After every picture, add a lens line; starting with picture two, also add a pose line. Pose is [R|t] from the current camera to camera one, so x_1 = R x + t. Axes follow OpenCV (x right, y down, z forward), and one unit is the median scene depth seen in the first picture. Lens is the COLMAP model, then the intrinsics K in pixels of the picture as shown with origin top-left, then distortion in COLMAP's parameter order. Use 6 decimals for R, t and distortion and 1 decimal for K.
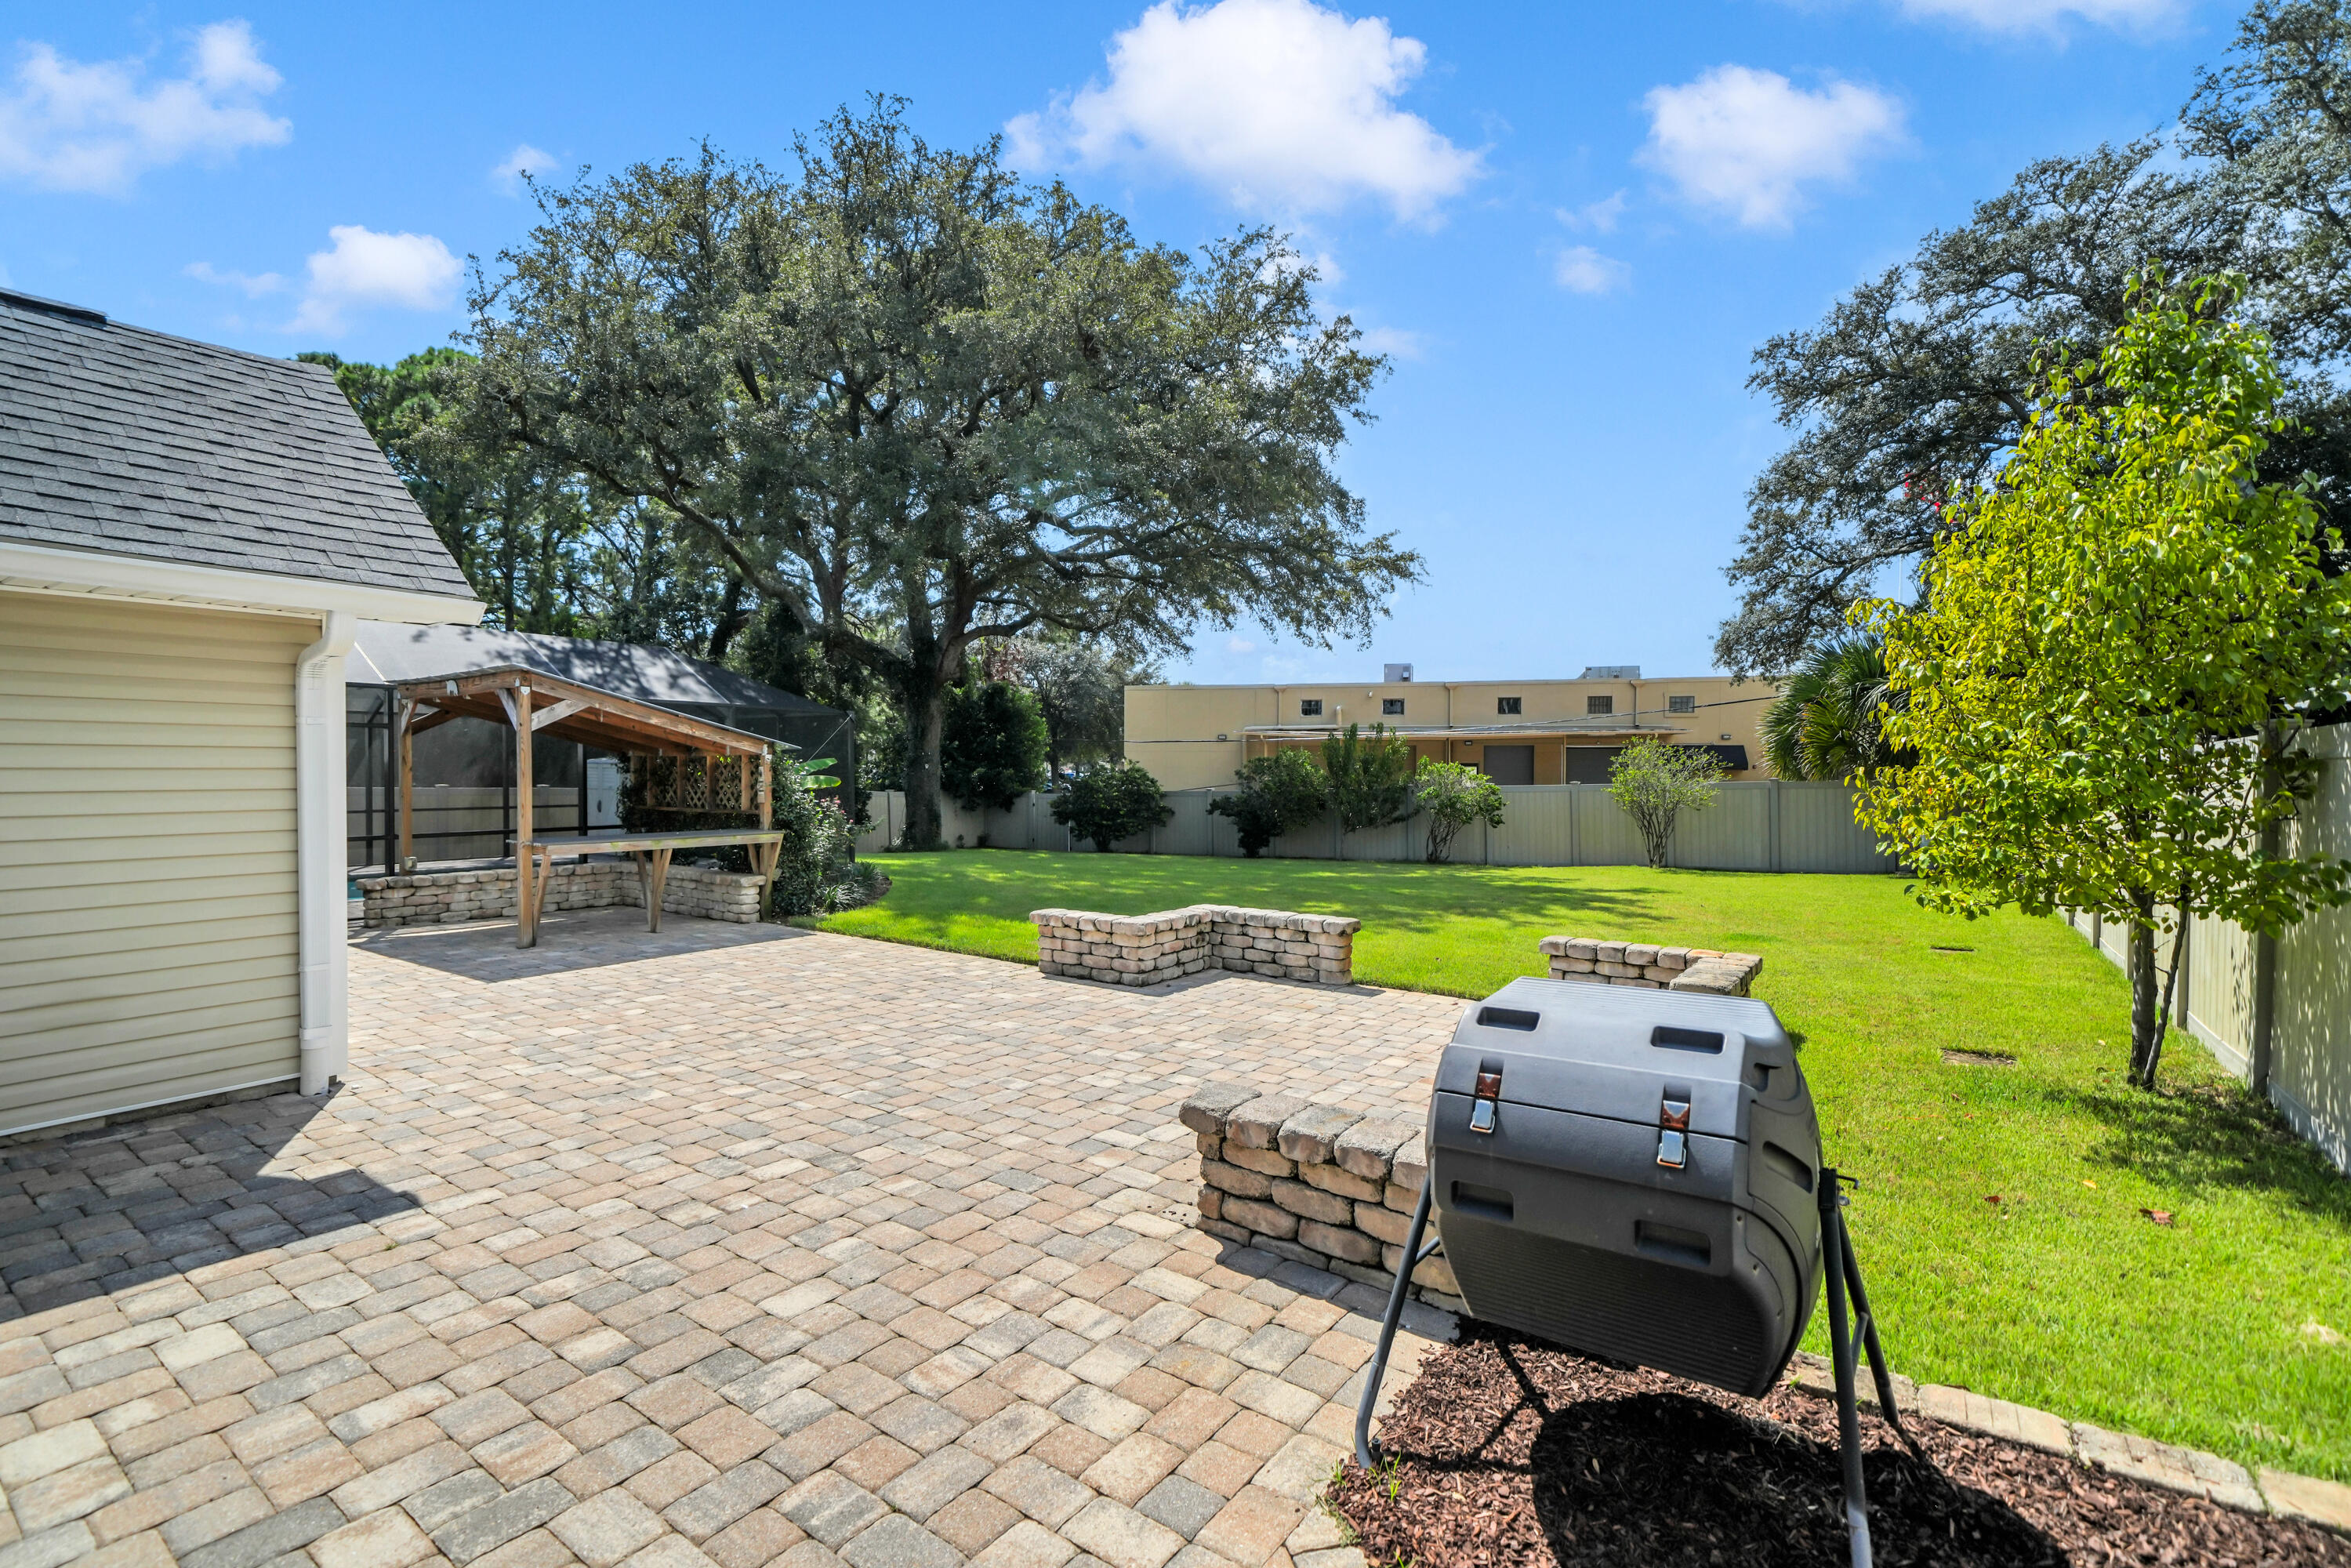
lens RADIAL K [[1067.0, 0, 1175.5], [0, 1067.0, 784.0], [0, 0, 1]] dist [0.001484, -0.000515]
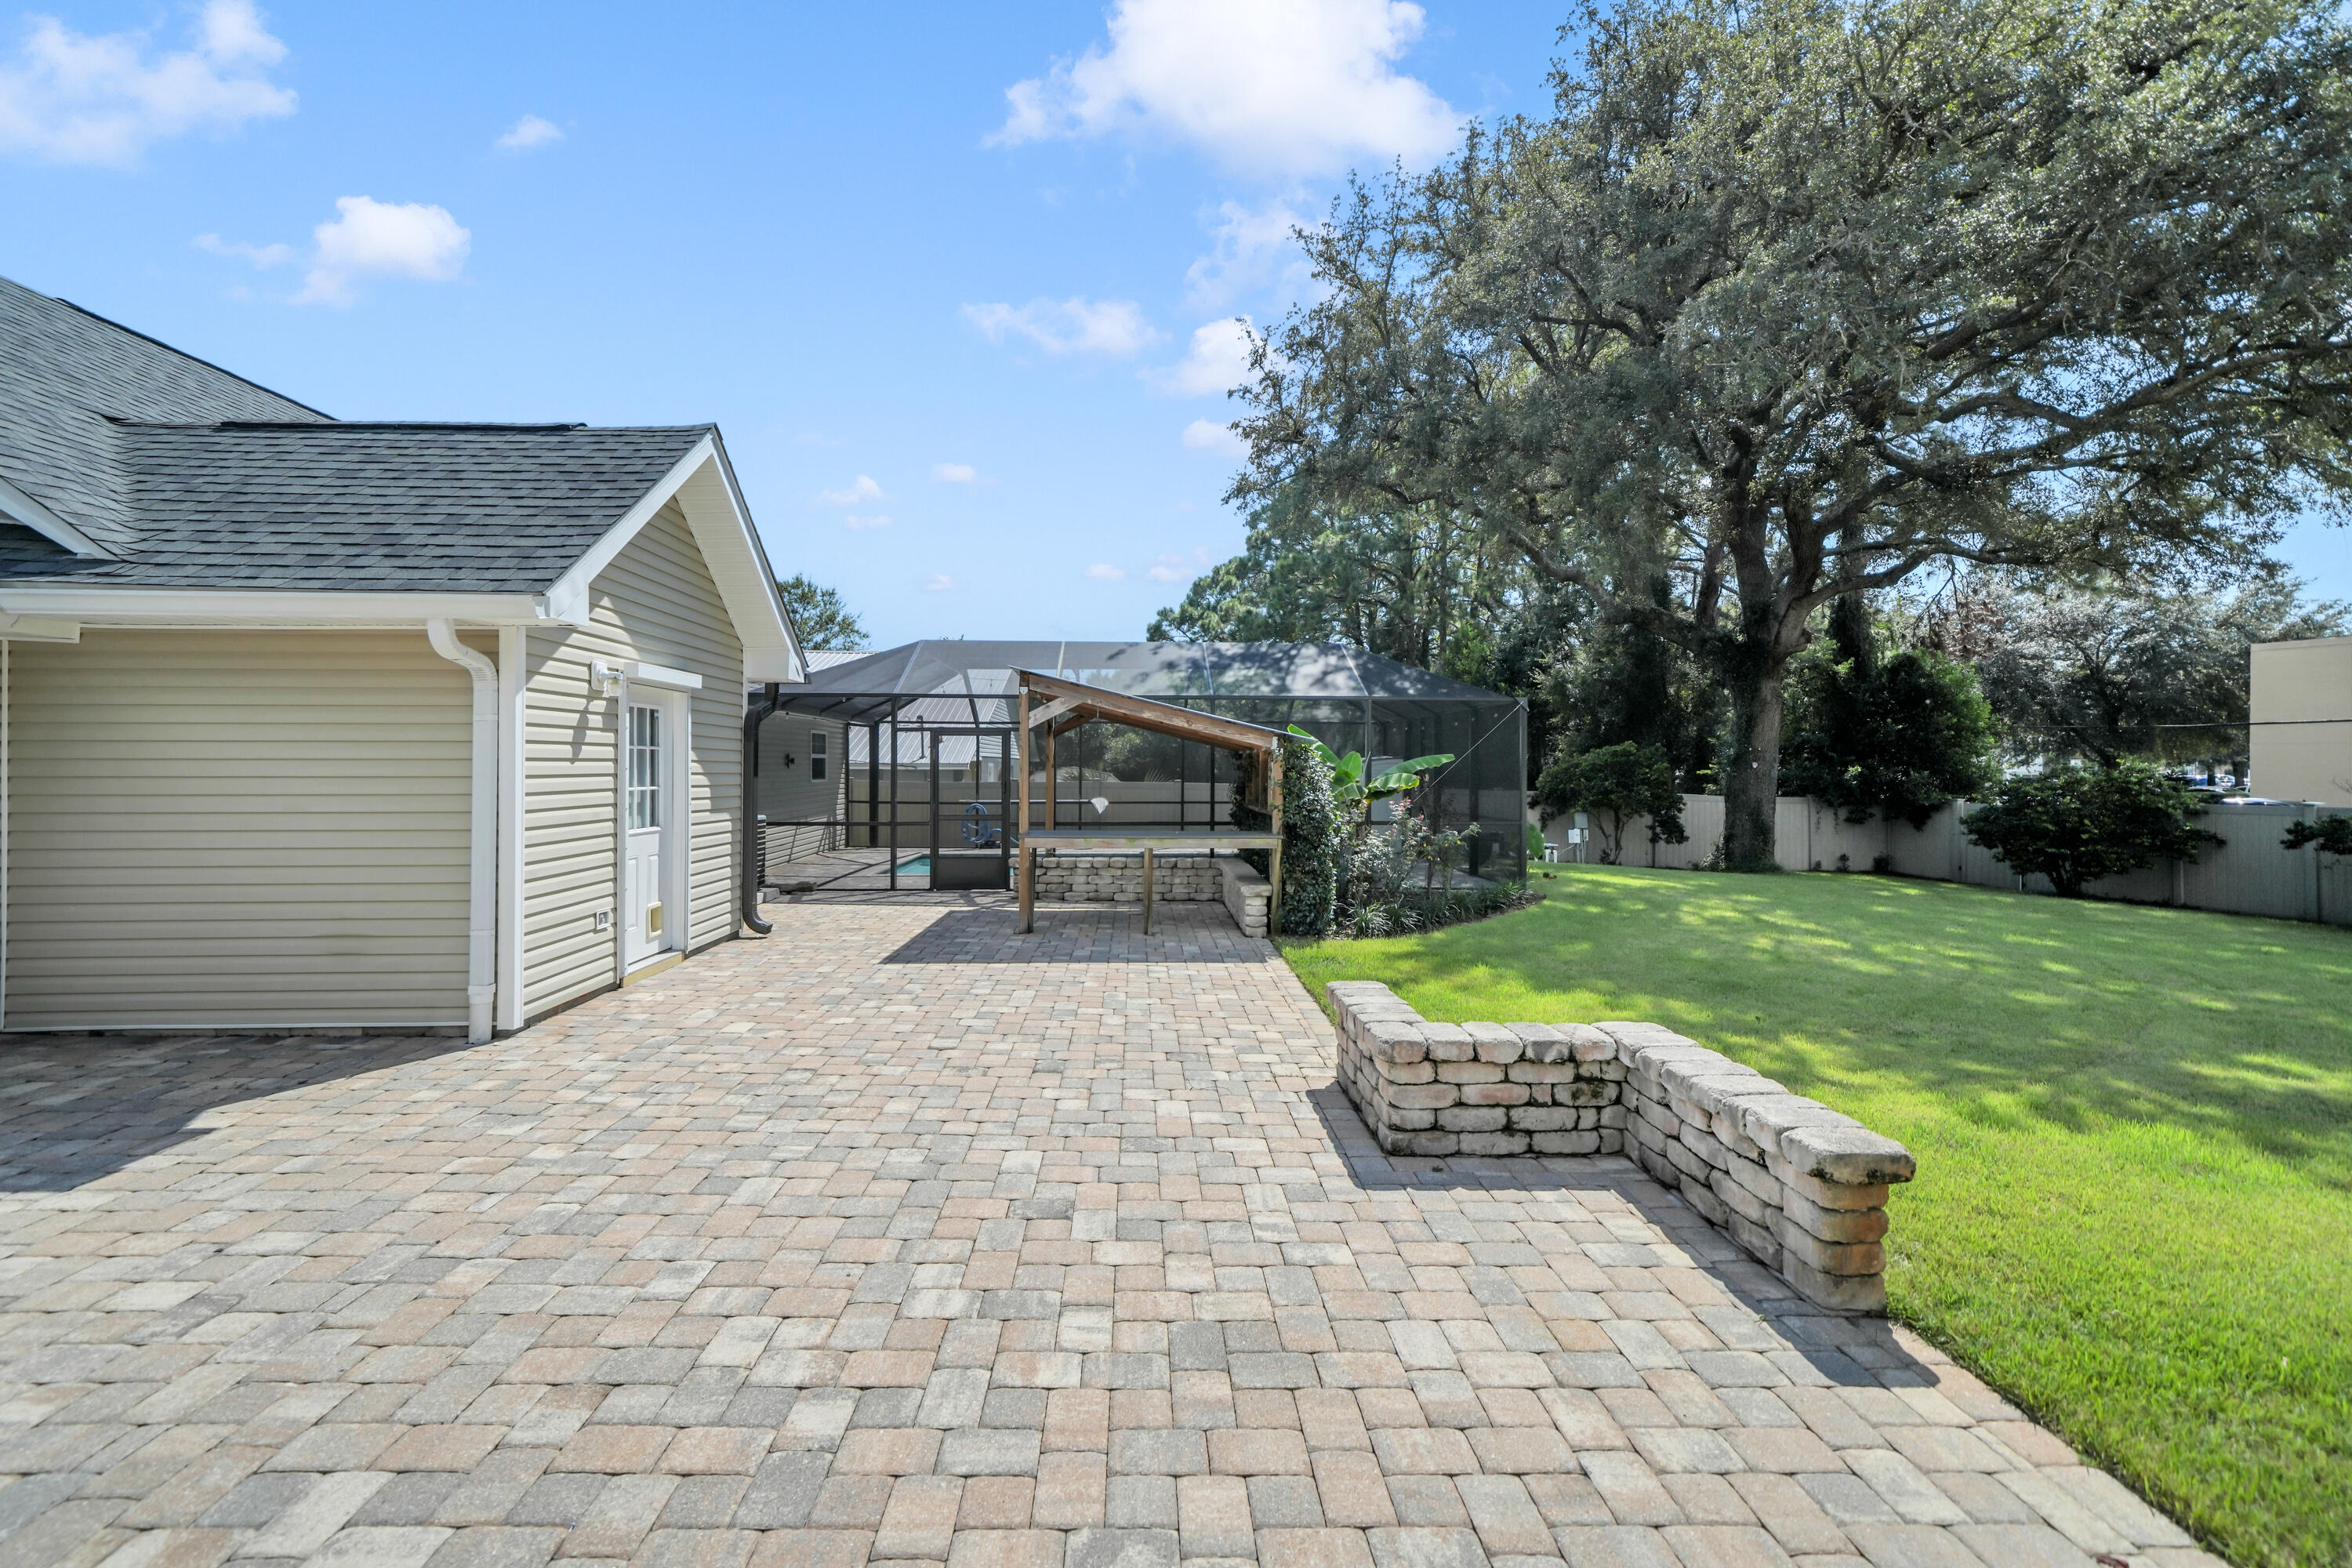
lens RADIAL K [[1003.9, 0, 1144.7], [0, 1003.9, 767.5], [0, 0, 1]] dist [0.000269, 0.000394]
pose [[0.595341, -0.001726, -0.803472, 0.134644], [-0.012994, 0.999846, -0.011776, -0.000362], [0.803368, 0.017451, 0.595227, 0.259011]]
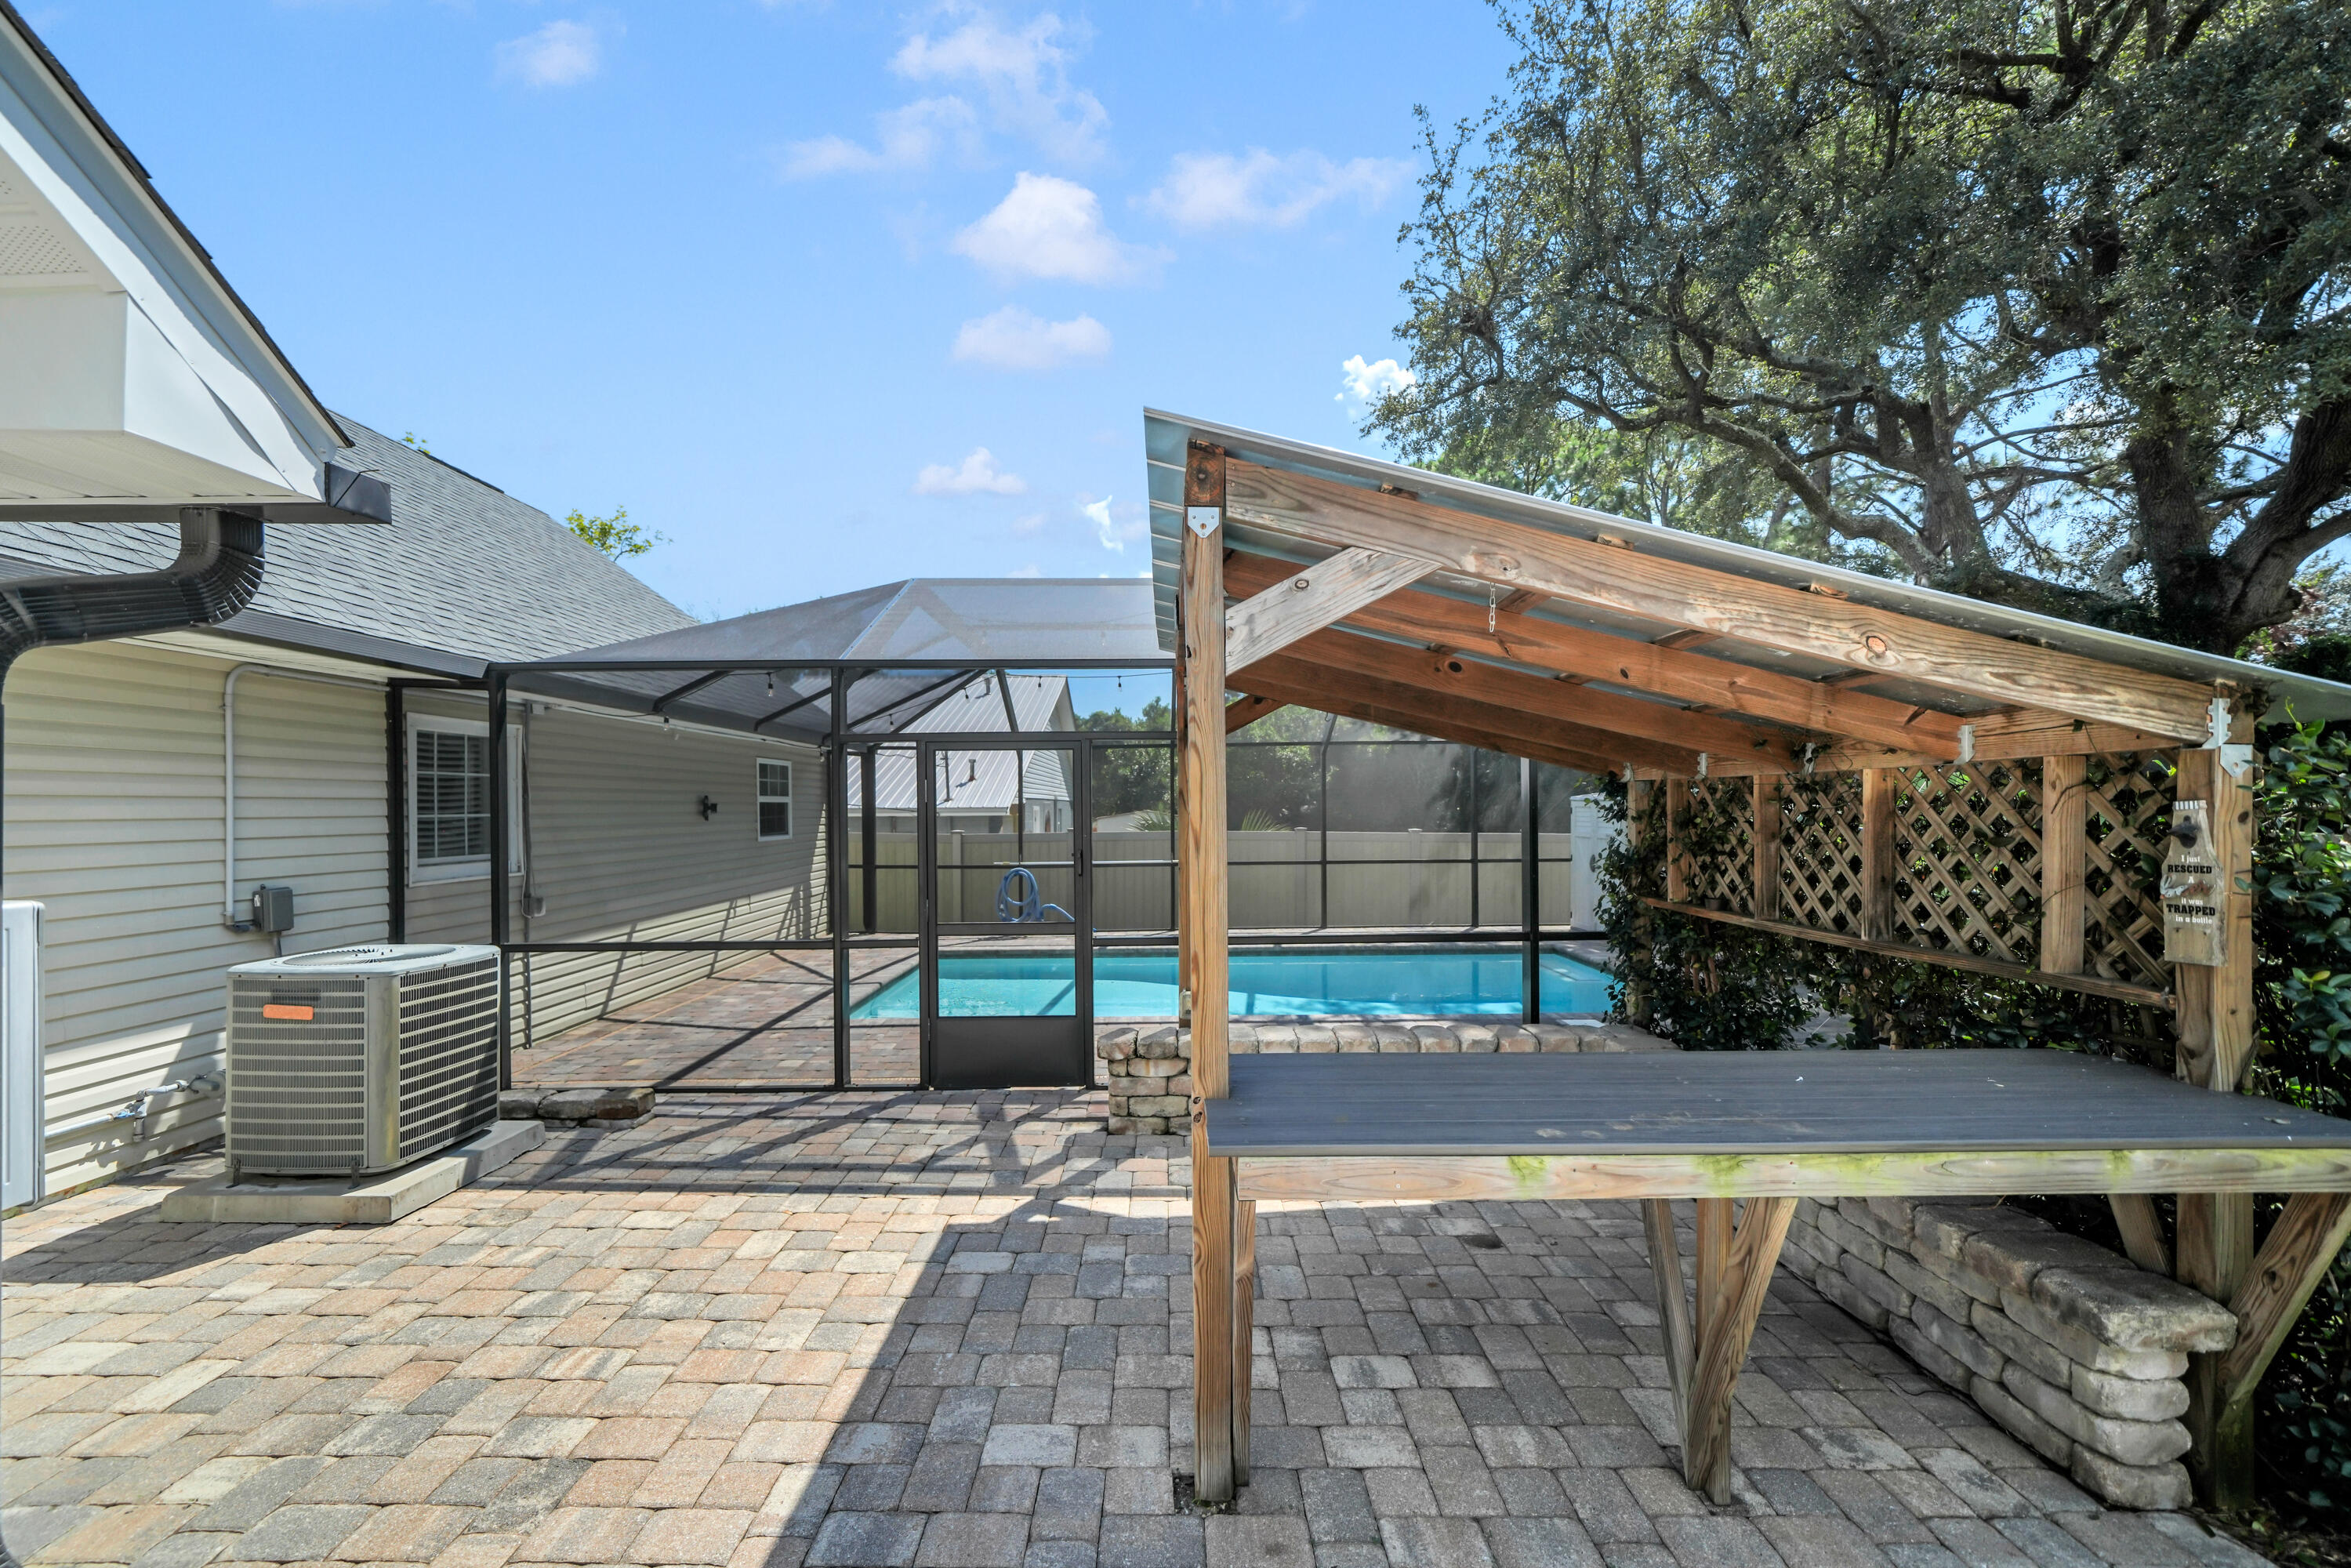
lens RADIAL K [[943.5, 0, 1165.8], [0, 943.5, 813.1], [0, 0, 1]] dist [-0.002119, -0.000019]
pose [[0.585408, -0.003641, -0.810731, -0.218848], [-0.002437, 0.999977, -0.006251, -0.007344], [0.810735, 0.005635, 0.585386, 0.439910]]
